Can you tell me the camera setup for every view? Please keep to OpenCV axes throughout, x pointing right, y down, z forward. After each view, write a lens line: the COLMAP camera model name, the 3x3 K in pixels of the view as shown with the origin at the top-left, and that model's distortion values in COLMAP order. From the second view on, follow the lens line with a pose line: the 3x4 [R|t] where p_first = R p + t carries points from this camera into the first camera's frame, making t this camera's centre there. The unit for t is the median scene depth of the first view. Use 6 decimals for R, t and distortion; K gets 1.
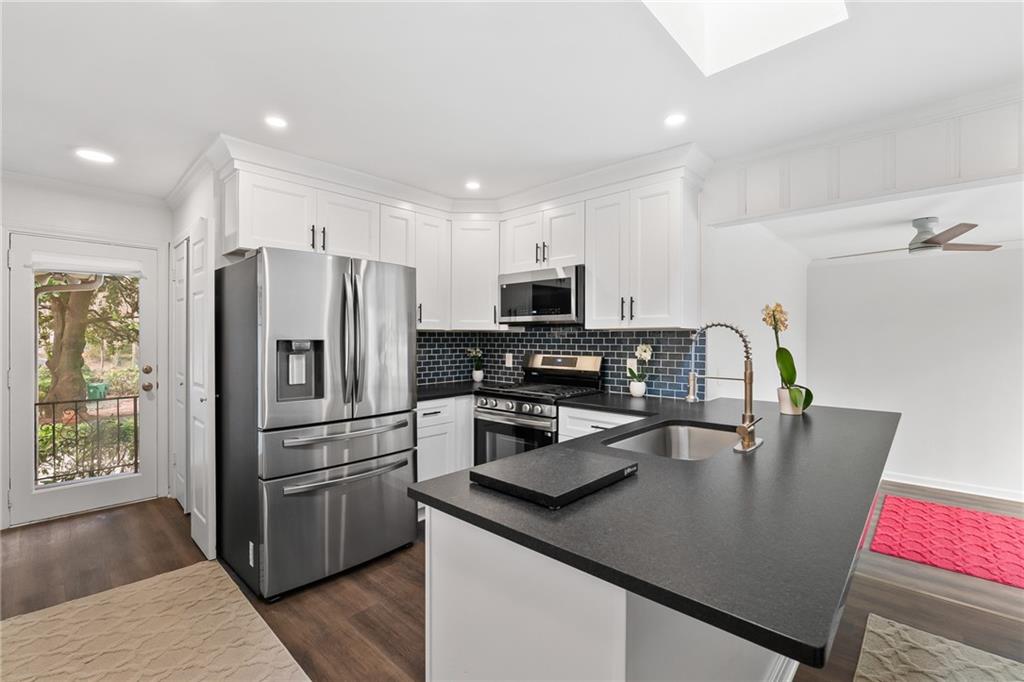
lens RADIAL K [[458.1, 0, 512.0], [0, 458.1, 341.0], [0, 0, 1]] dist [-0.001845, -0.000337]
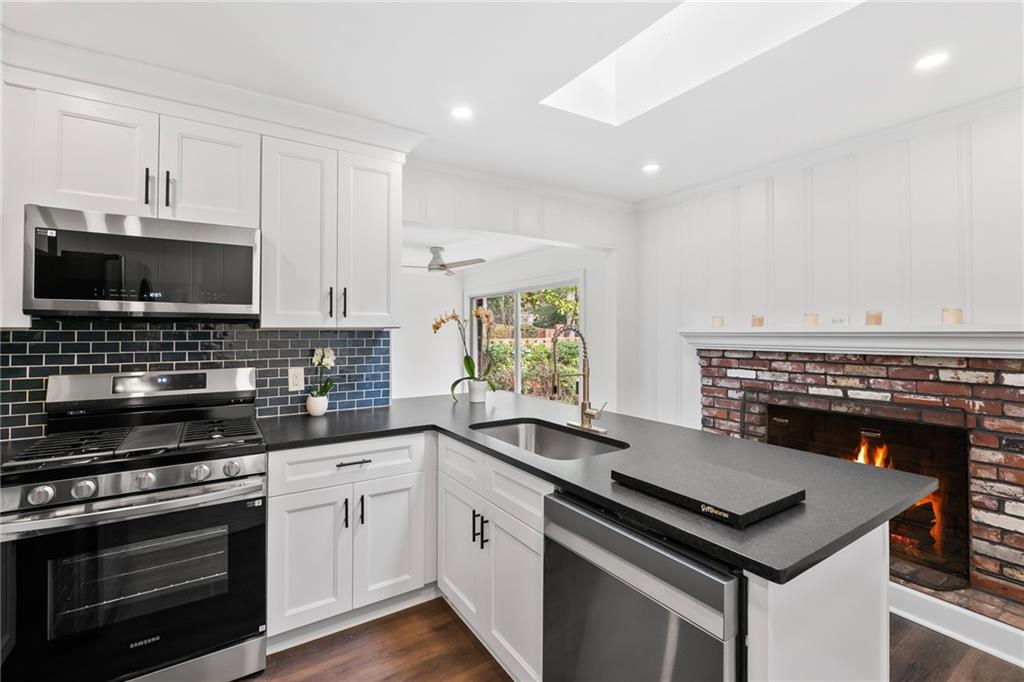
lens RADIAL K [[453.1, 0, 528.4], [0, 453.1, 329.1], [0, 0, 1]] dist [-0.000781, -0.000181]
pose [[0.230569, 0.003913, 0.973048, -0.380739], [0.007600, 0.999954, -0.005822, -0.017028], [-0.973026, 0.008738, 0.230529, 0.465806]]
